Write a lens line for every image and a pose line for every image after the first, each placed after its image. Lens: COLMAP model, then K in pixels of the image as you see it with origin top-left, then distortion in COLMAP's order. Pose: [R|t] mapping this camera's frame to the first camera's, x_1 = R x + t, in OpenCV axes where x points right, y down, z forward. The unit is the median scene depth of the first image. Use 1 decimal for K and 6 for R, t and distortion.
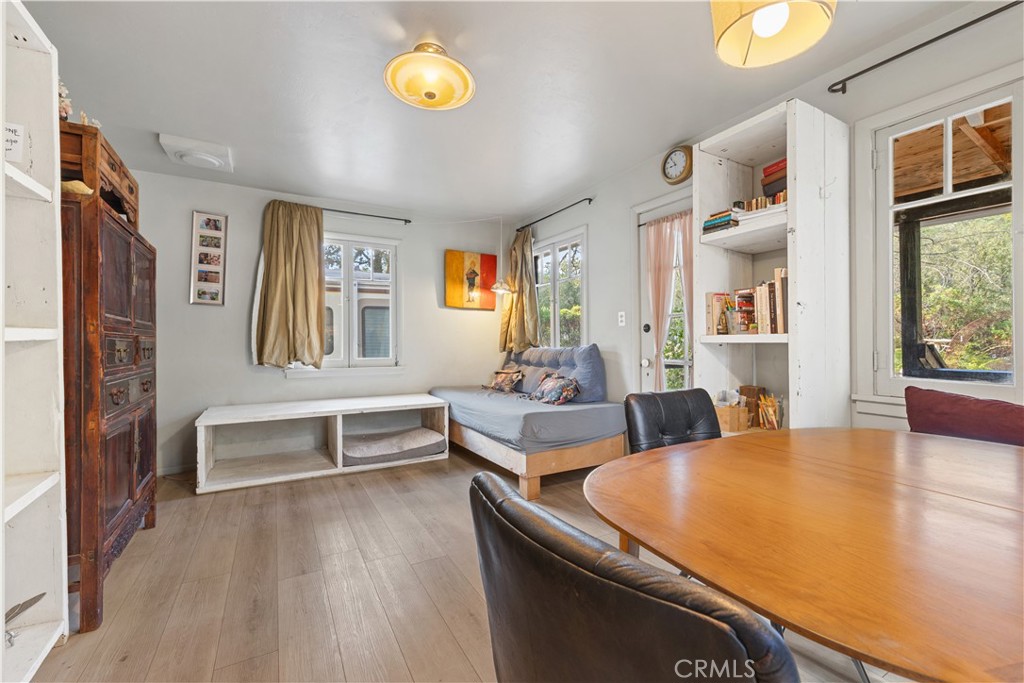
lens RADIAL K [[423.3, 0, 497.5], [0, 423.3, 353.0], [0, 0, 1]] dist [0.000218, 0.000278]
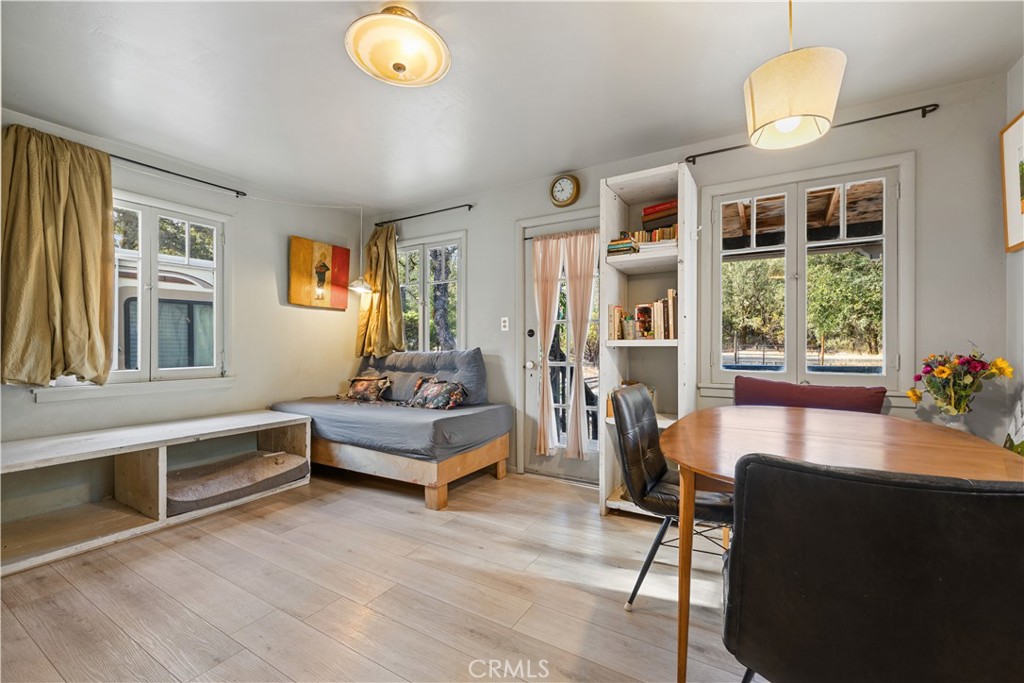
lens RADIAL K [[430.4, 0, 516.9], [0, 430.4, 358.8], [0, 0, 1]] dist [0.000991, 0.000472]
pose [[0.859257, -0.016799, 0.511269, -0.214073], [0.014784, 0.999859, 0.008005, -0.001457], [-0.511331, 0.000680, 0.859384, 0.050830]]
